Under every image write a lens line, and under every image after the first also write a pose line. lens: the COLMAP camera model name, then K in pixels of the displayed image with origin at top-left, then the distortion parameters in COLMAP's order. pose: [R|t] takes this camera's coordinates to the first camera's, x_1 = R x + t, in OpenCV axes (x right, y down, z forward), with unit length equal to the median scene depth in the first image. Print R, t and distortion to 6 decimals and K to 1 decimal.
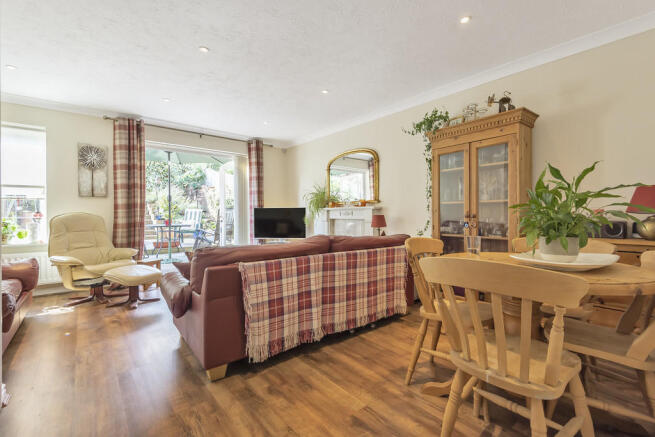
lens RADIAL K [[291.7, 0, 327.7], [0, 291.7, 215.5], [0, 0, 1]] dist [0.037633, -0.021869]
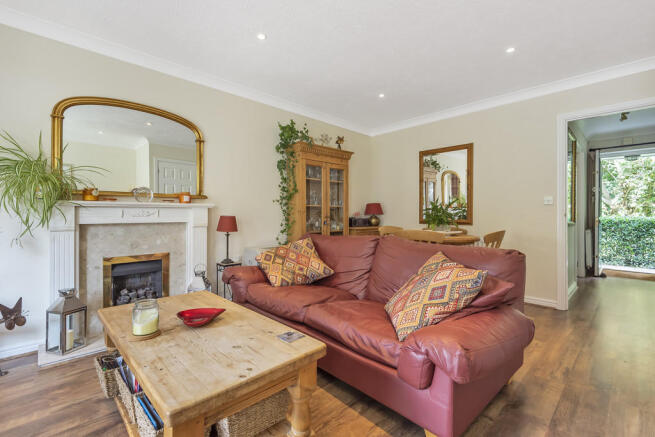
lens RADIAL K [[291.7, 0, 327.7], [0, 291.7, 215.5], [0, 0, 1]] dist [0.037633, -0.021869]
pose [[-0.081412, -0.000846, 0.996680, -0.579927], [0.006463, 0.999978, 0.001377, -0.000862], [-0.996660, 0.006554, -0.081405, 0.734069]]
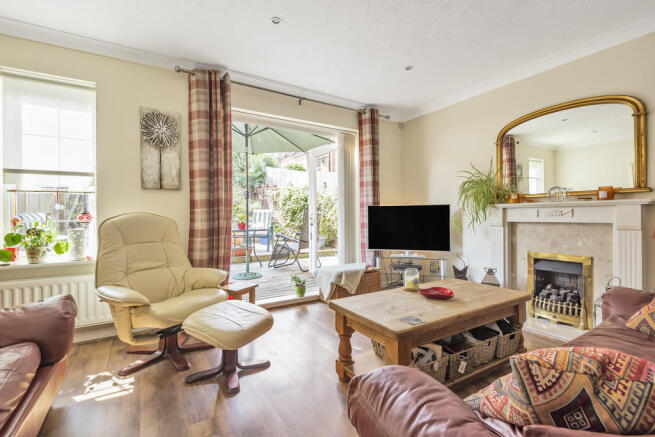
lens RADIAL K [[291.7, 0, 327.7], [0, 291.7, 215.5], [0, 0, 1]] dist [0.037633, -0.021869]
pose [[0.991167, -0.003695, -0.132568, -0.327373], [0.003136, 0.999985, -0.004421, -0.000317], [0.132582, 0.003966, 0.991164, 0.385582]]
